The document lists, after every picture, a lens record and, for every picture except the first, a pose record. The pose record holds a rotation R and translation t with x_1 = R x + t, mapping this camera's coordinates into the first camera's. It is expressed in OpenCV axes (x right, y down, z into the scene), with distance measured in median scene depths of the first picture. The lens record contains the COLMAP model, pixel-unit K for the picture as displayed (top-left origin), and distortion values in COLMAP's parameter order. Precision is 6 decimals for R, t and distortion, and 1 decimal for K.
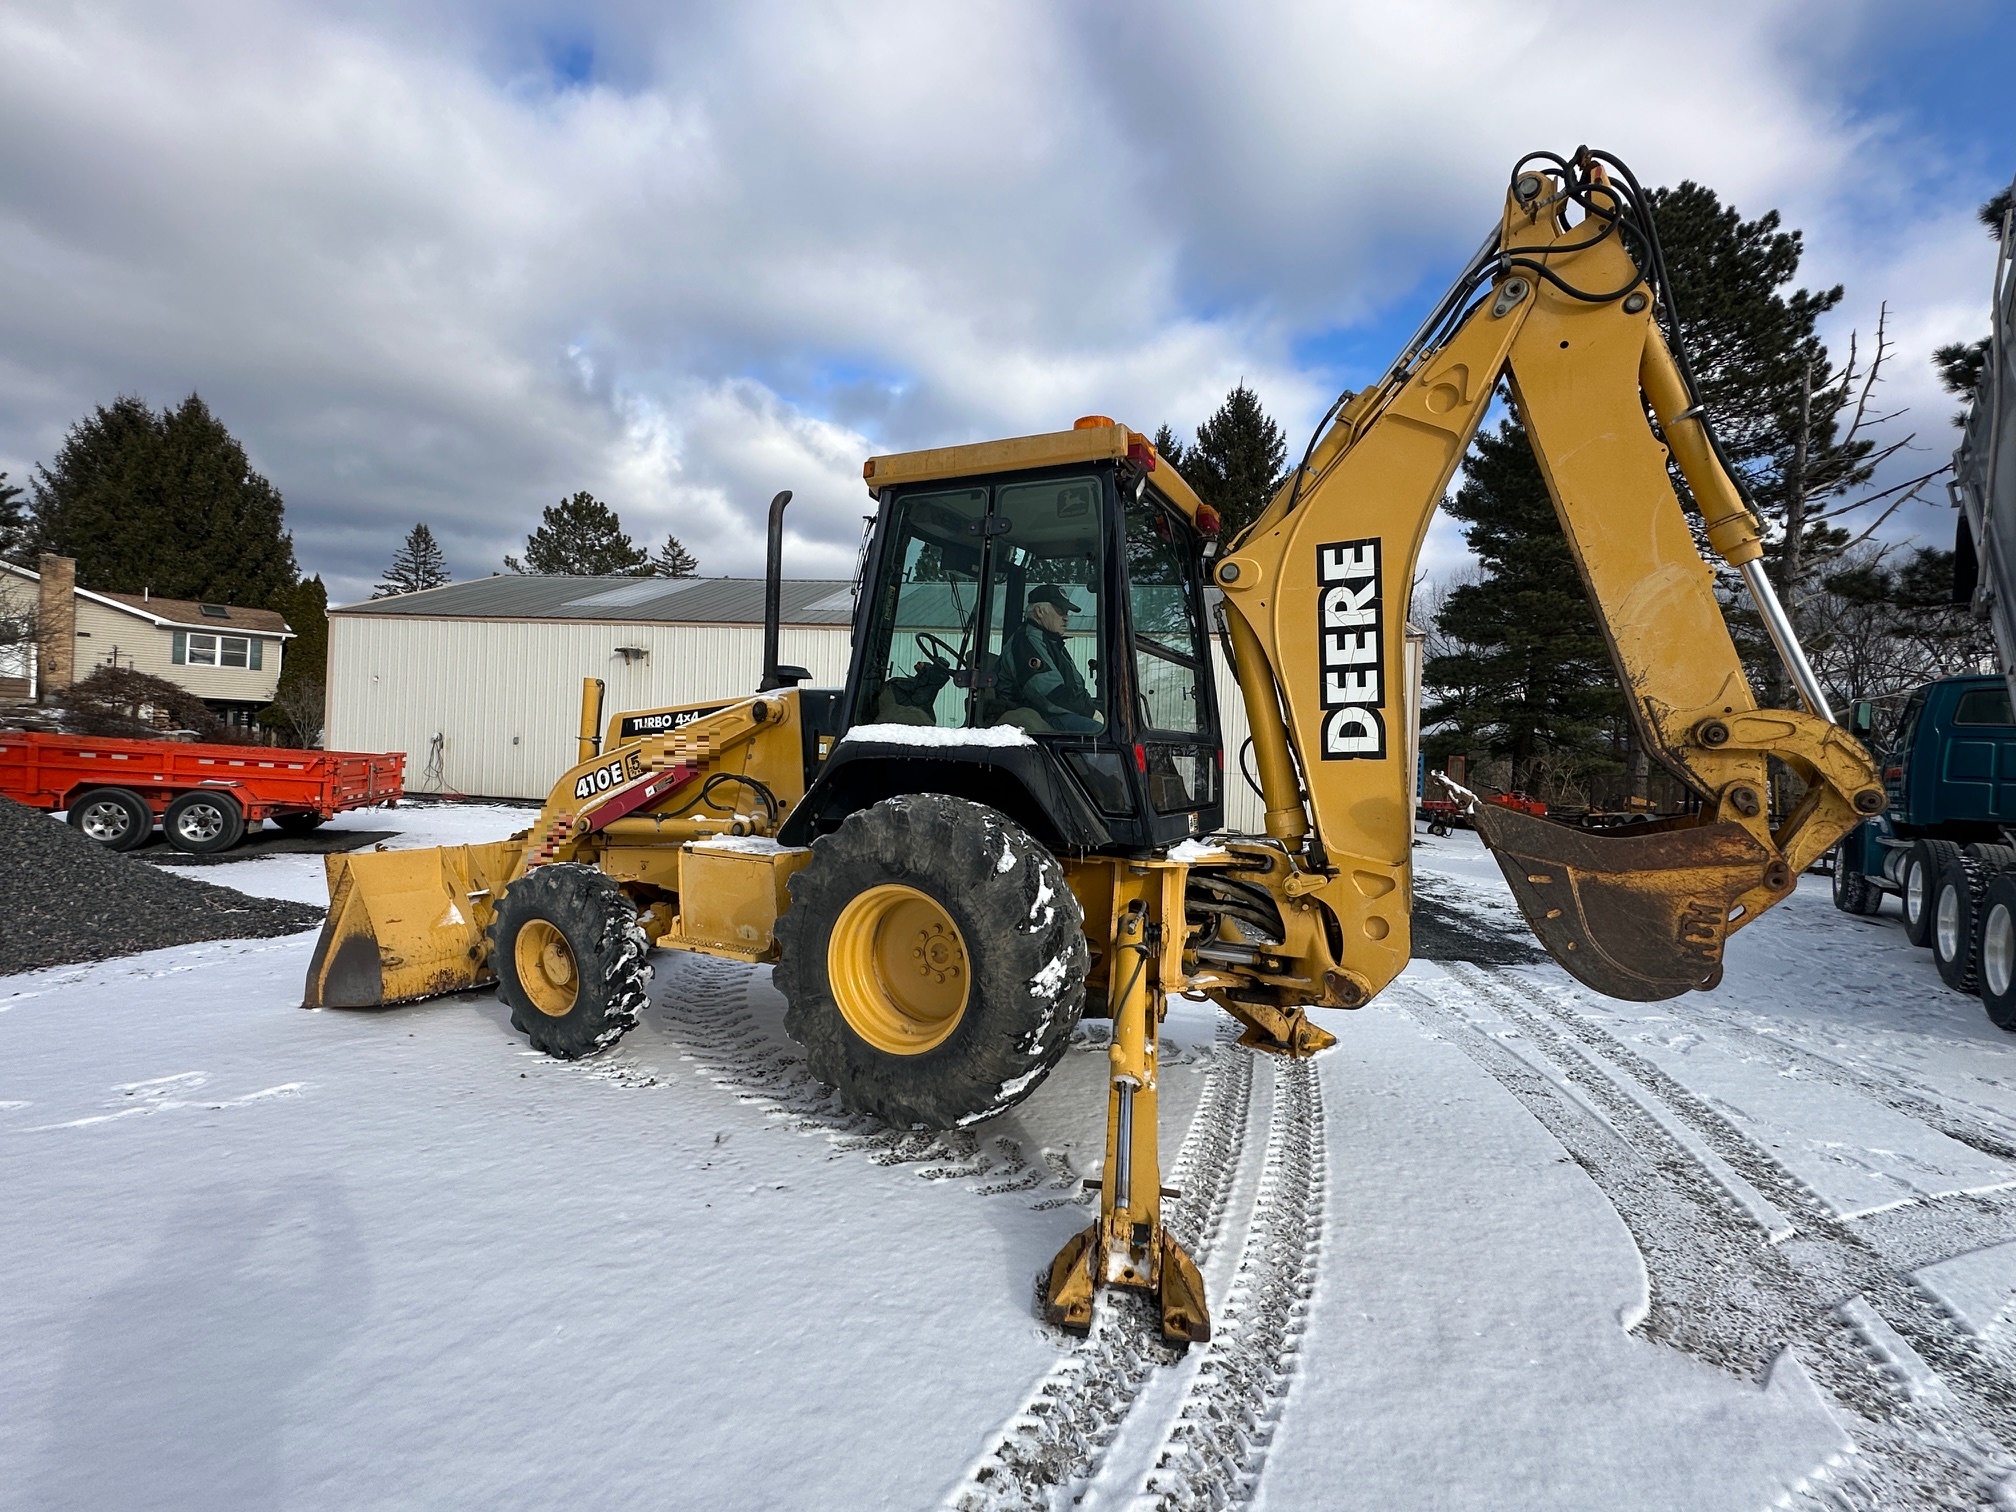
lens RADIAL K [[969.1, 0, 977.3], [0, 969.1, 759.9], [0, 0, 1]] dist [-0.001413, -0.000241]
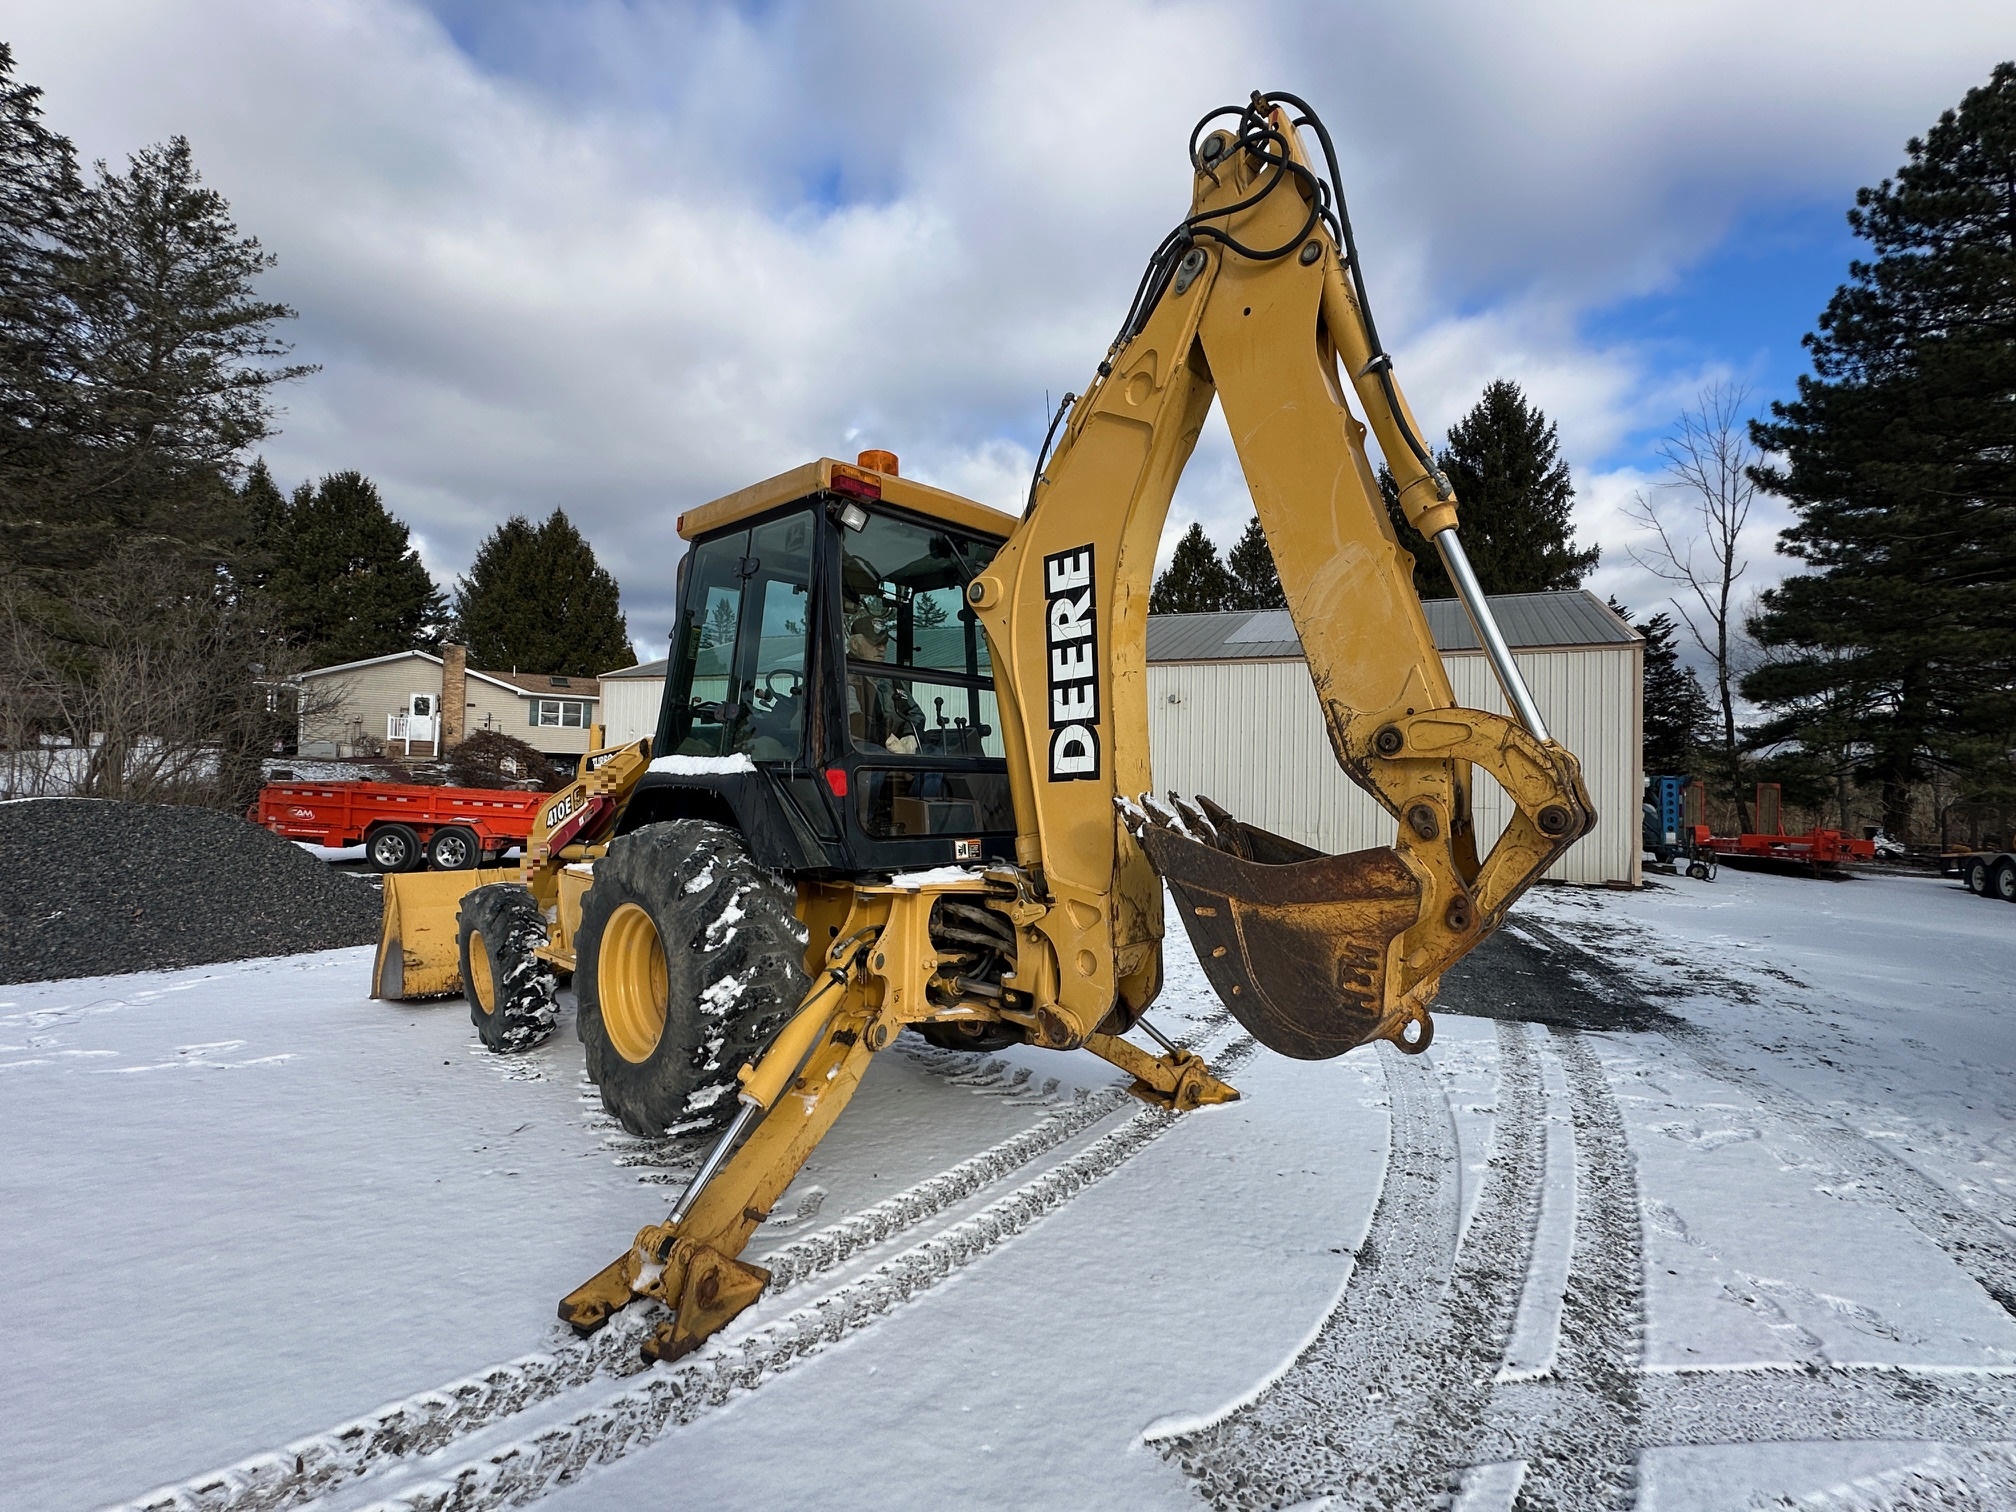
lens RADIAL K [[957.3, 0, 959.6], [0, 957.3, 757.0], [0, 0, 1]] dist [-0.002458, 0.000076]
pose [[0.950809, -0.024438, -0.308813, 0.567102], [0.010925, 0.998909, -0.045410, 0.017490], [0.309586, 0.039802, 0.950038, 0.087904]]
